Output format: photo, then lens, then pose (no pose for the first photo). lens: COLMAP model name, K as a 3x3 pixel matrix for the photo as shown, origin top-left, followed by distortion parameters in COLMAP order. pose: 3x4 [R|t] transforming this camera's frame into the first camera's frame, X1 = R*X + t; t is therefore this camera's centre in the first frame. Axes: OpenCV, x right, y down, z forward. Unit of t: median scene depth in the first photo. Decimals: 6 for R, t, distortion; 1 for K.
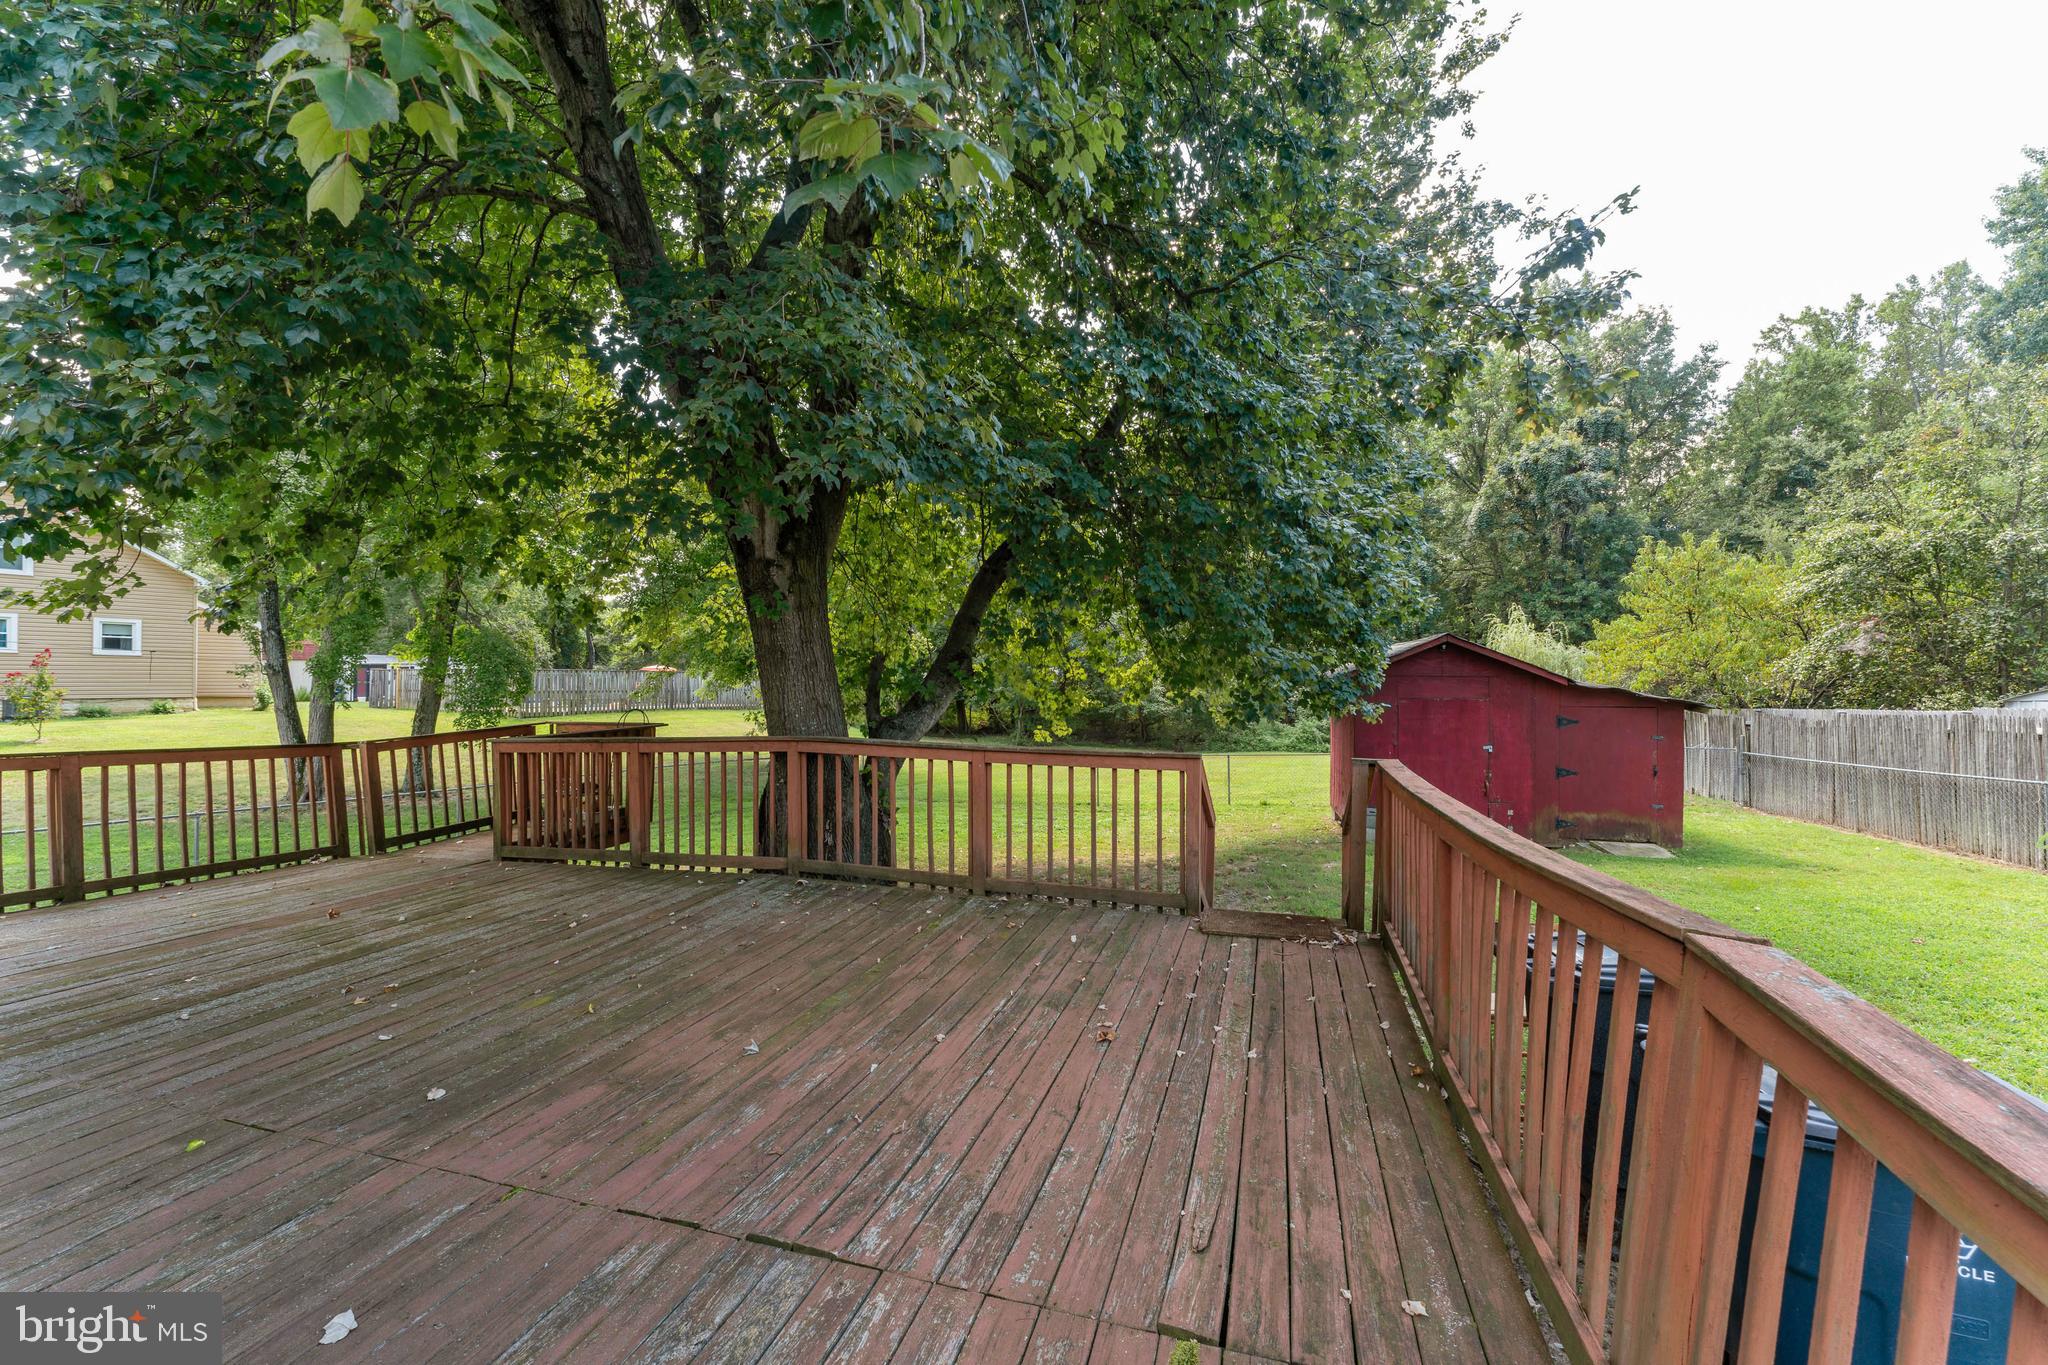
lens RADIAL K [[812.4, 0, 1030.6], [0, 812.4, 682.9], [0, 0, 1]] dist [-0.001191, -0.000123]
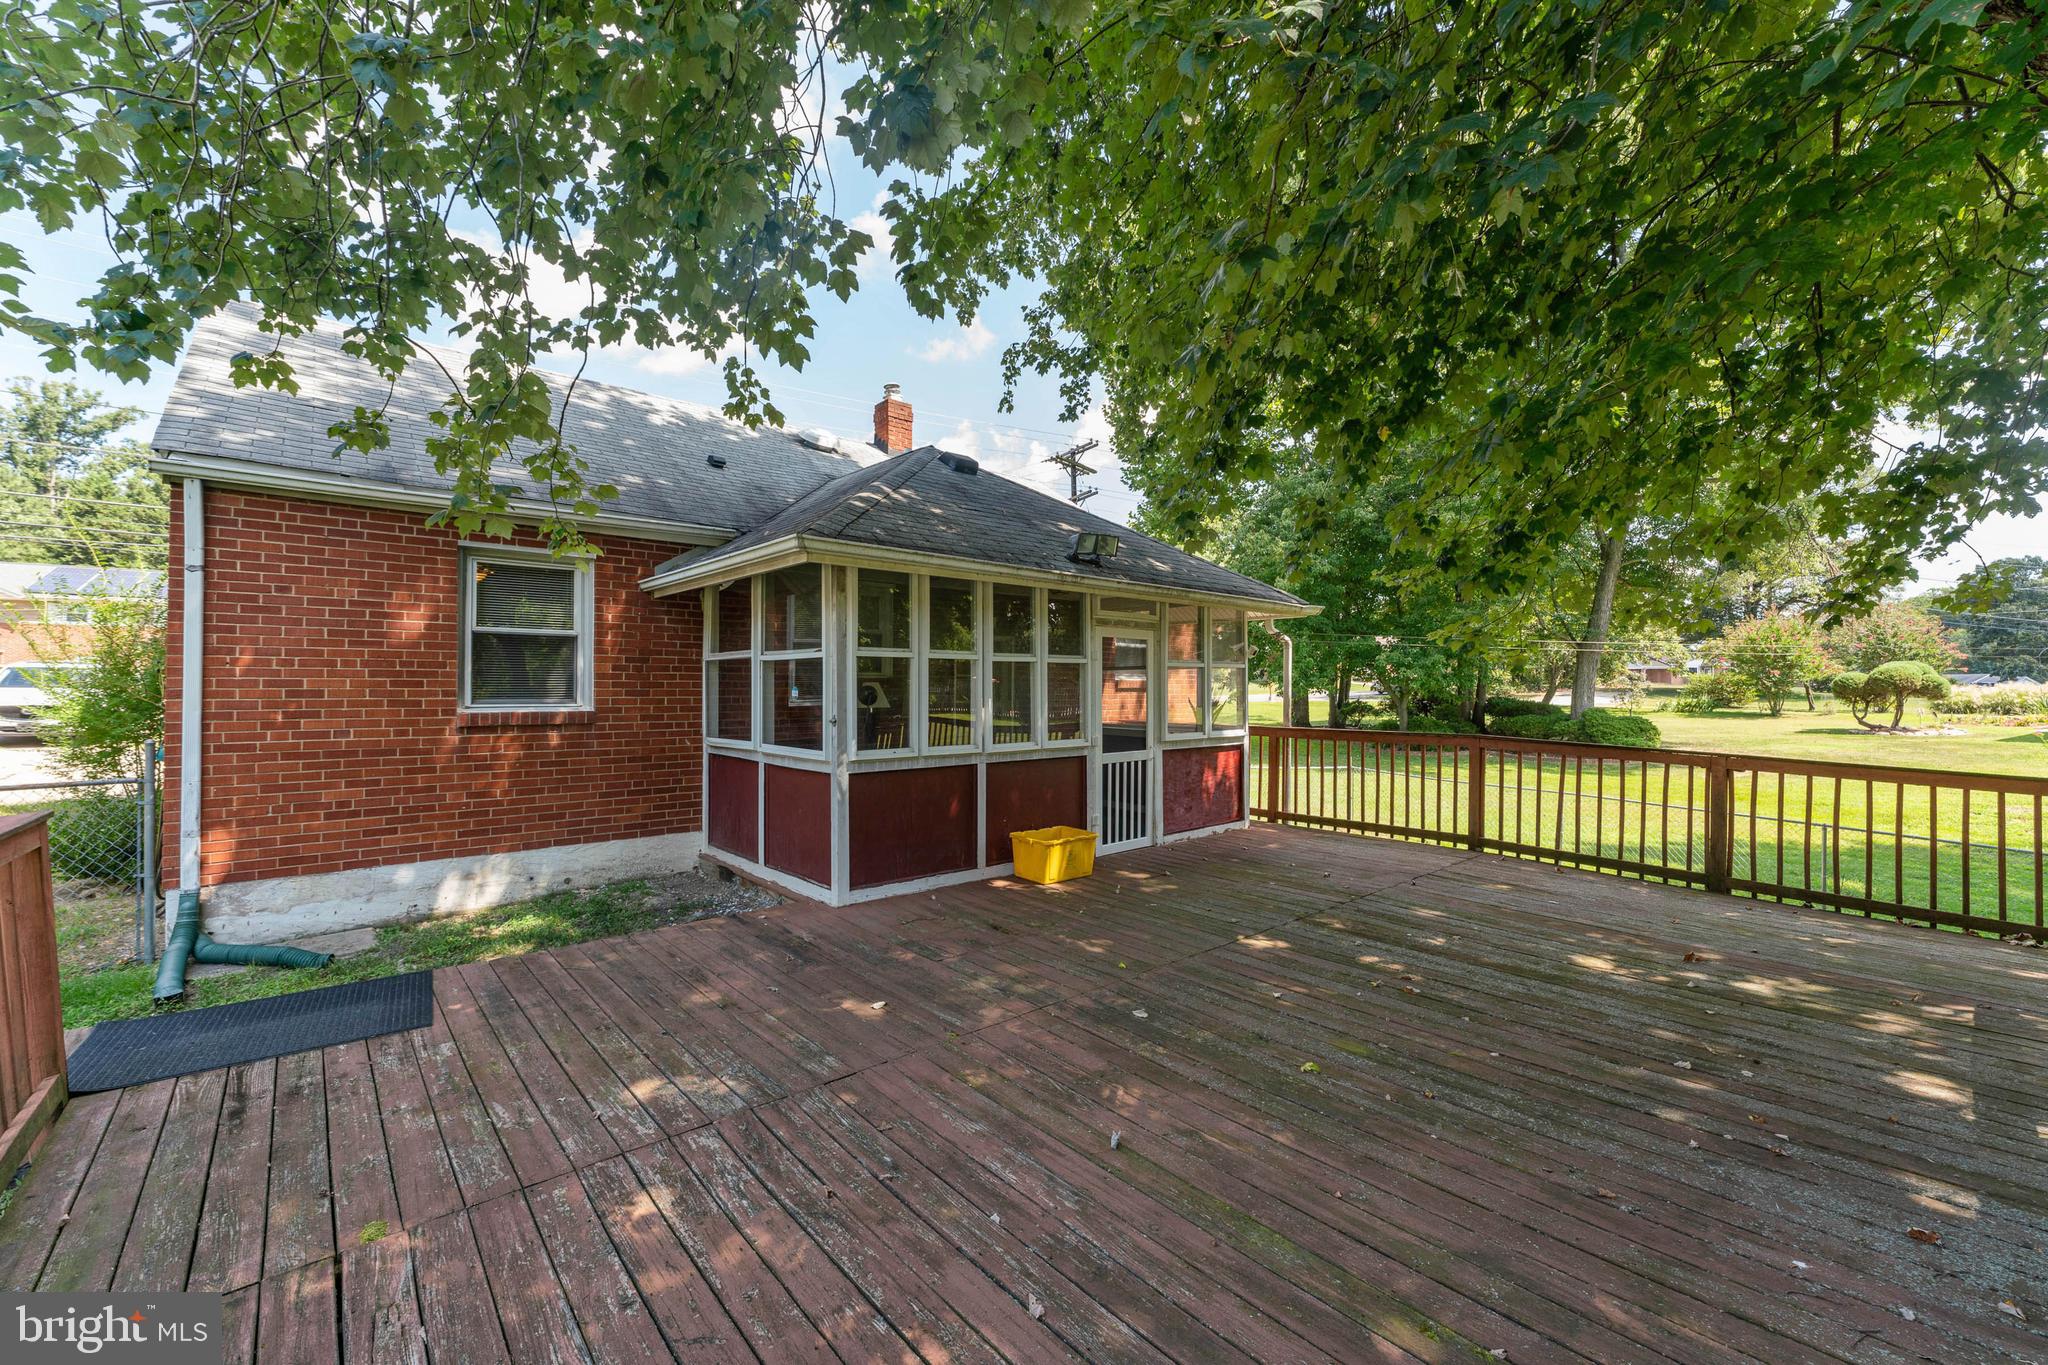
lens RADIAL K [[812.4, 0, 1030.6], [0, 812.4, 682.9], [0, 0, 1]] dist [-0.001191, -0.000123]
pose [[-0.514682, -0.006547, -0.857356, 0.298522], [-0.004725, 0.999977, -0.004800, -0.001491], [0.857368, 0.001580, -0.514701, 1.004895]]
